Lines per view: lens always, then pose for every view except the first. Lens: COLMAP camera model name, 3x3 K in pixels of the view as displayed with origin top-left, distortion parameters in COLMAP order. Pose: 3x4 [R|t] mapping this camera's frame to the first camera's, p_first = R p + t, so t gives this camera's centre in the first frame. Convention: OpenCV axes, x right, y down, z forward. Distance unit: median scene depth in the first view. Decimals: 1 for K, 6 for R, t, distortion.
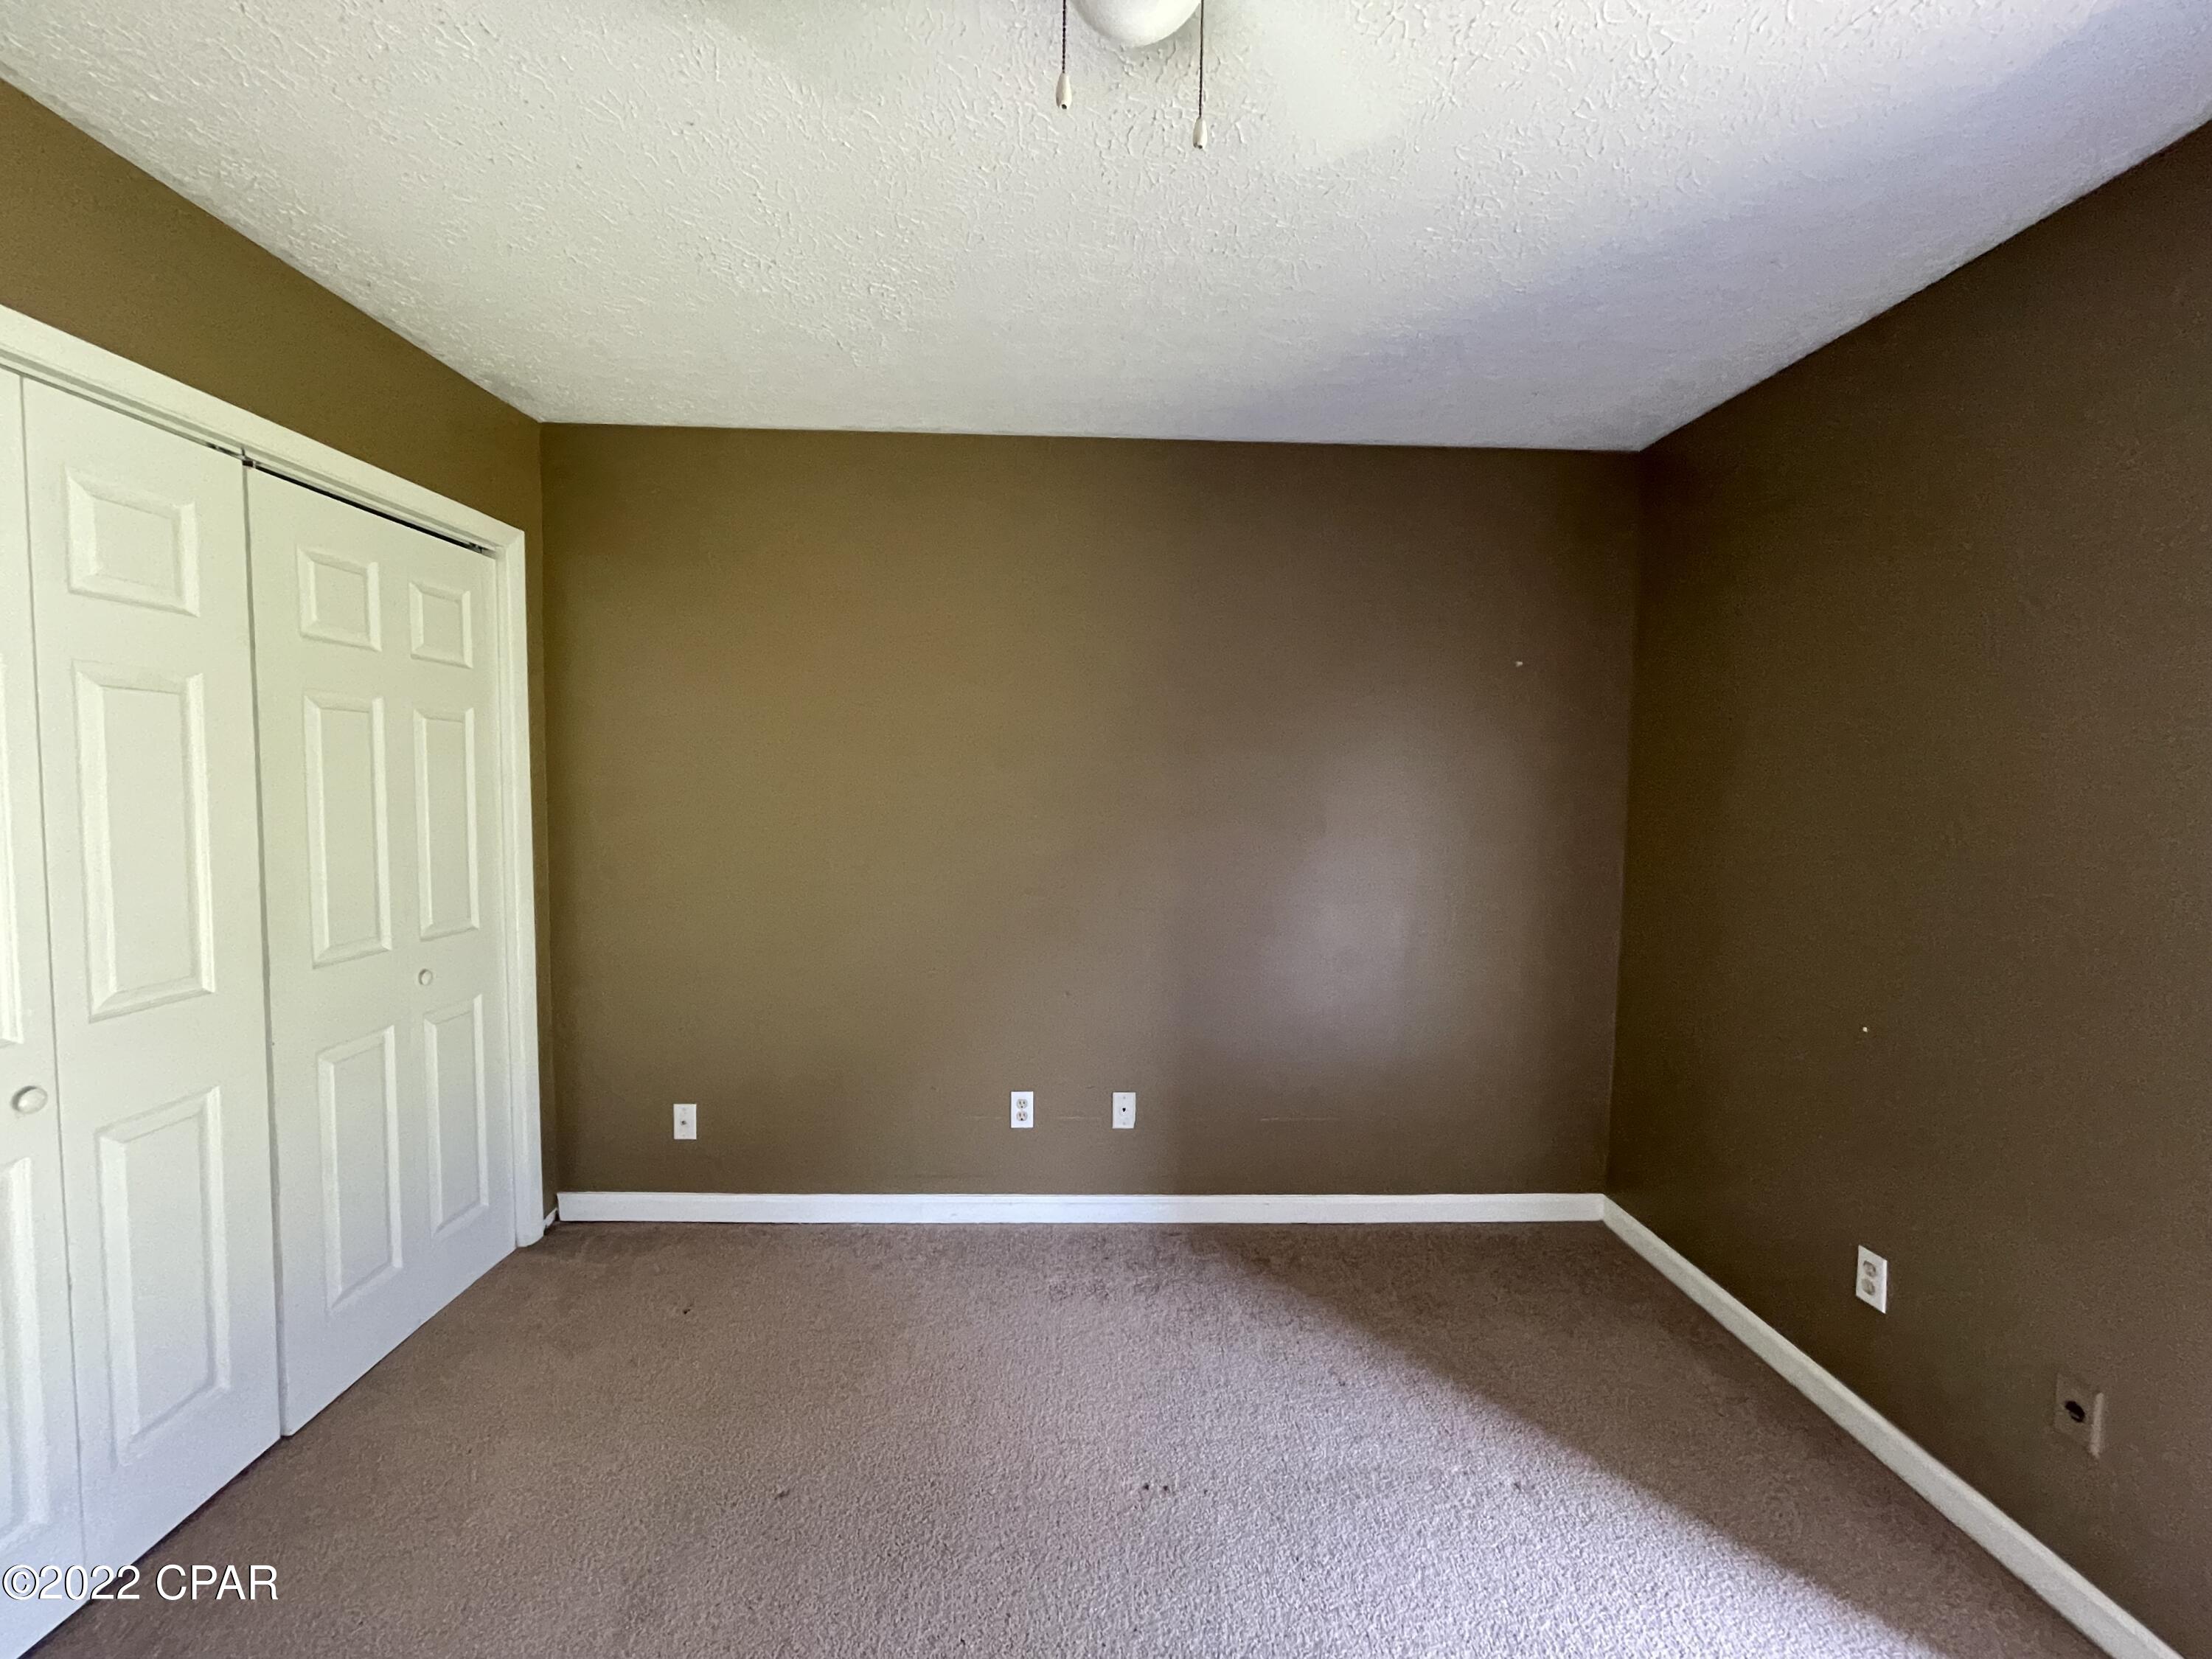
lens RADIAL K [[895.9, 0, 1103.7], [0, 895.9, 826.8], [0, 0, 1]] dist [-0.000264, -0.000864]
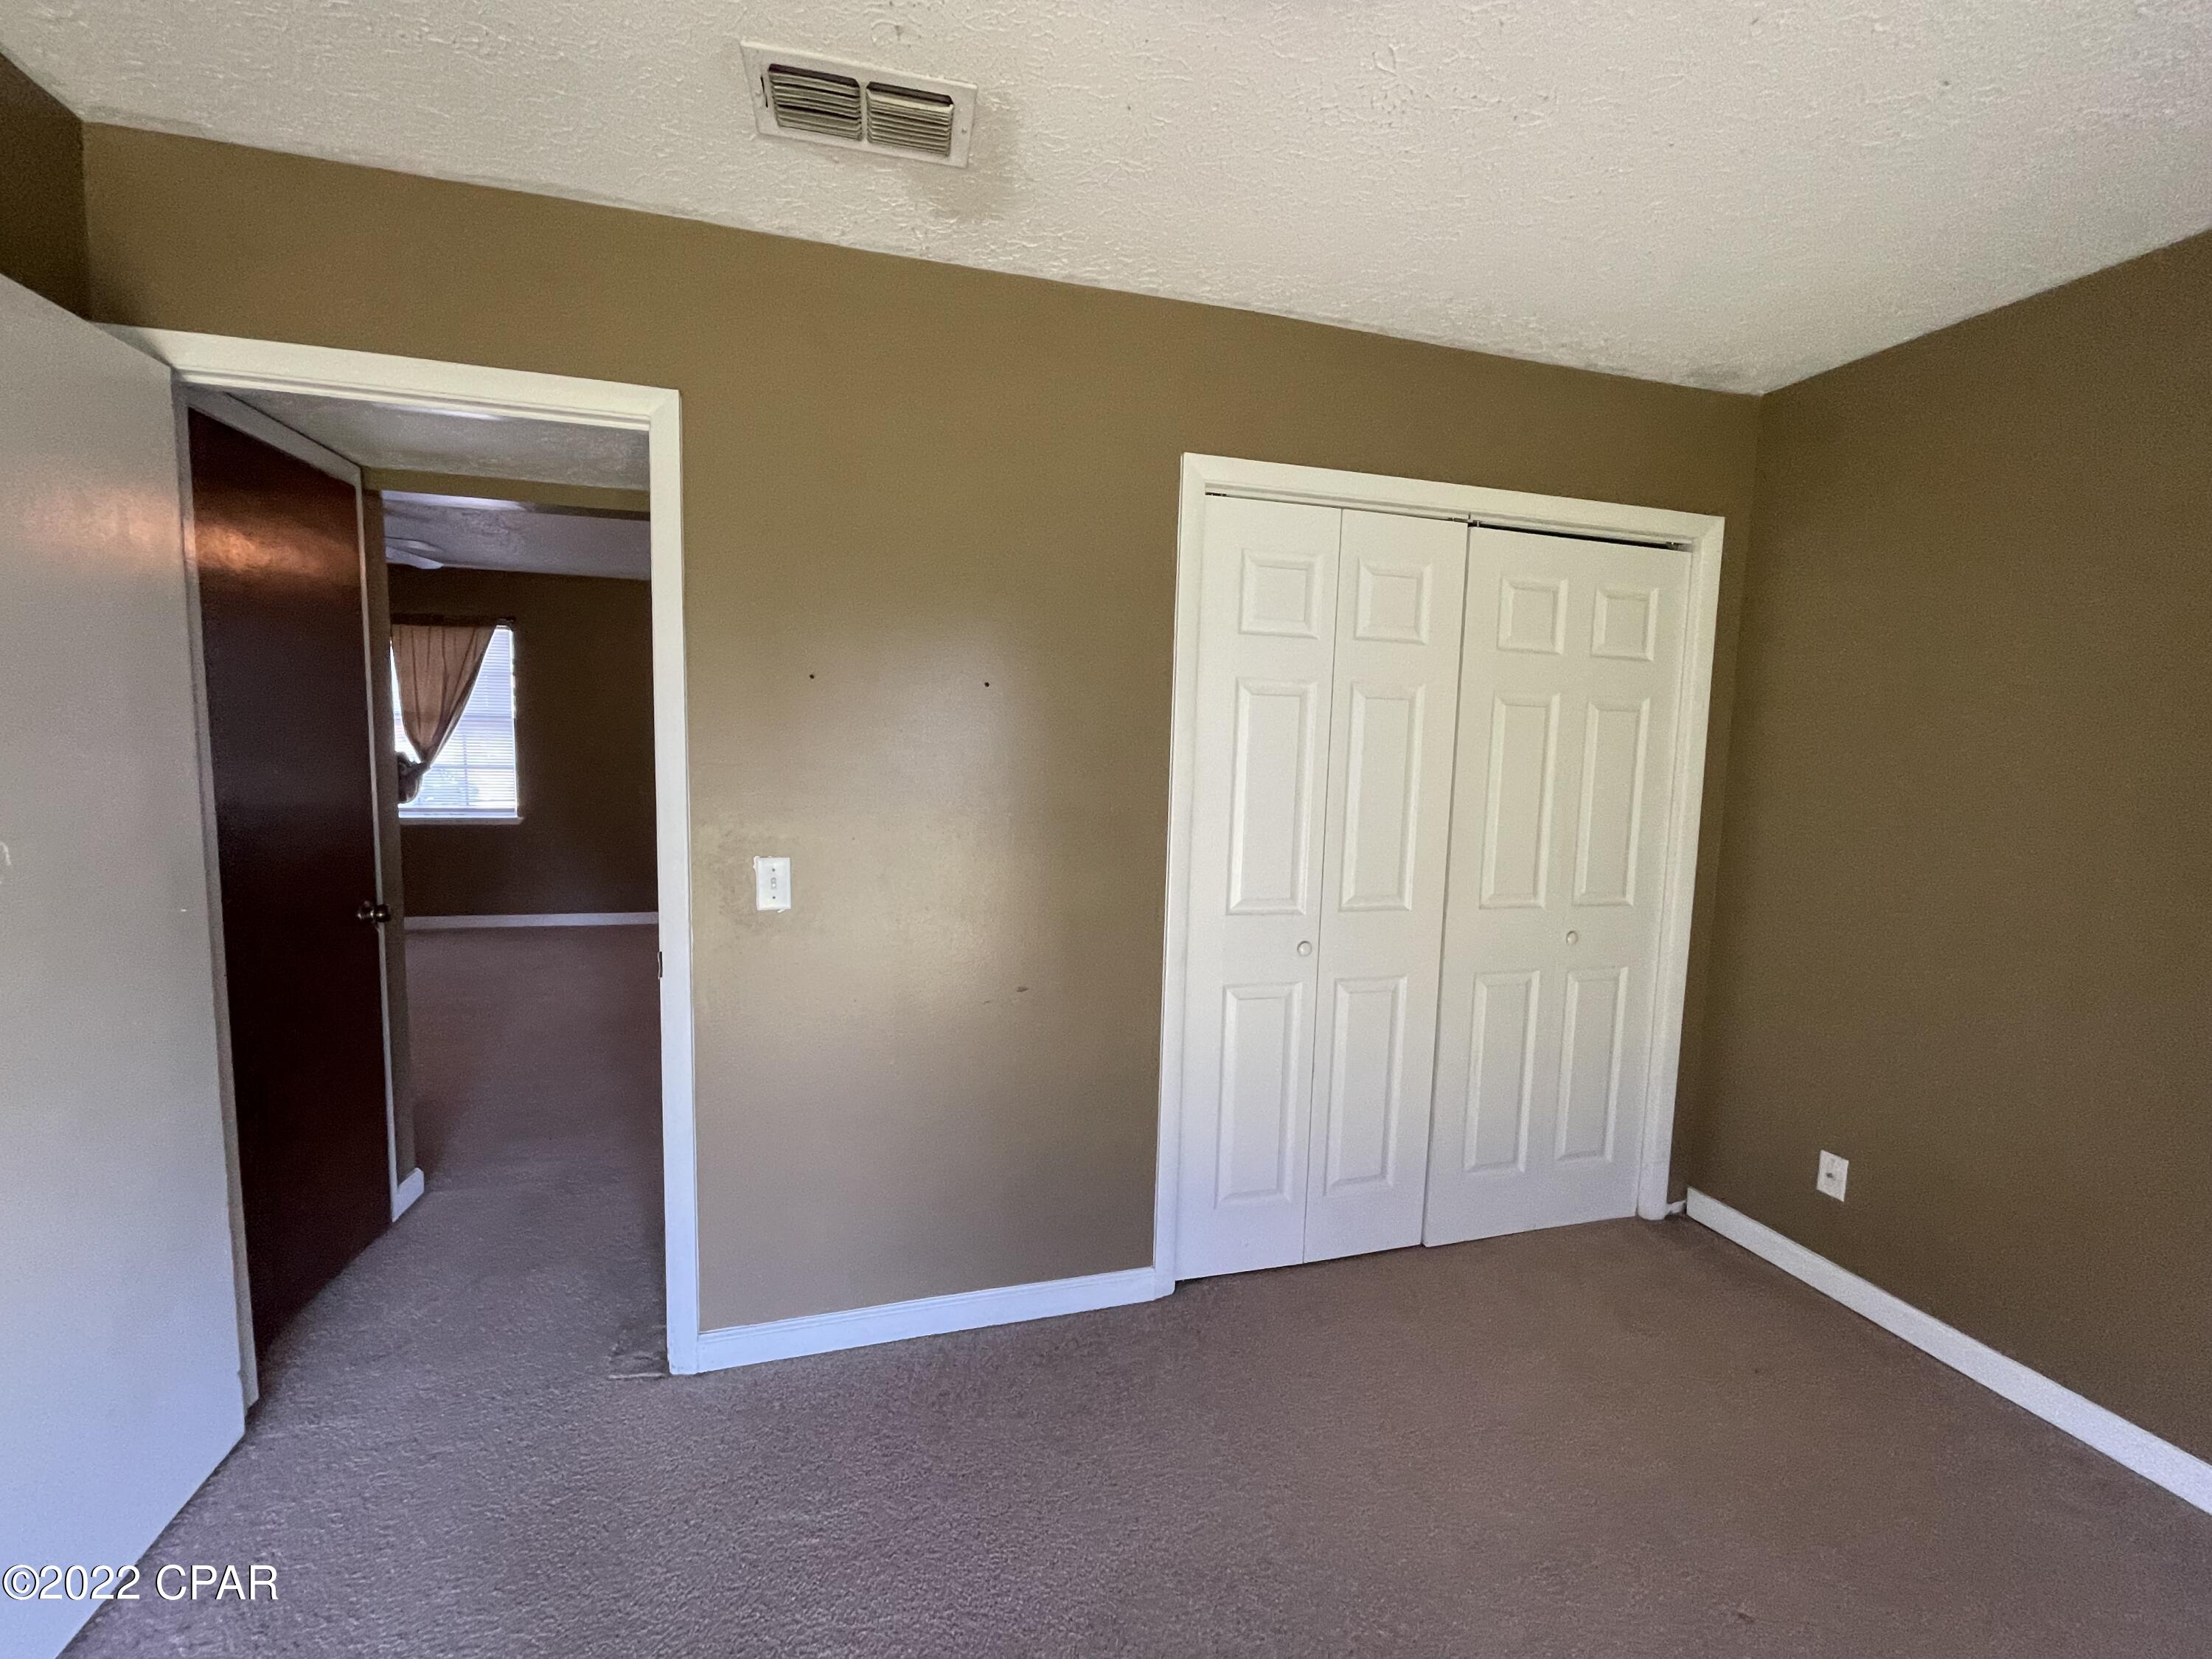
lens RADIAL K [[895.9, 0, 1108.6], [0, 895.9, 831.9], [0, 0, 1]] dist [-0.000264, -0.000864]
pose [[0.234302, 0.076966, -0.969112, 0.198961], [-0.076294, 0.995242, 0.060595, 0.009186], [0.969166, 0.059740, 0.239059, 0.142401]]
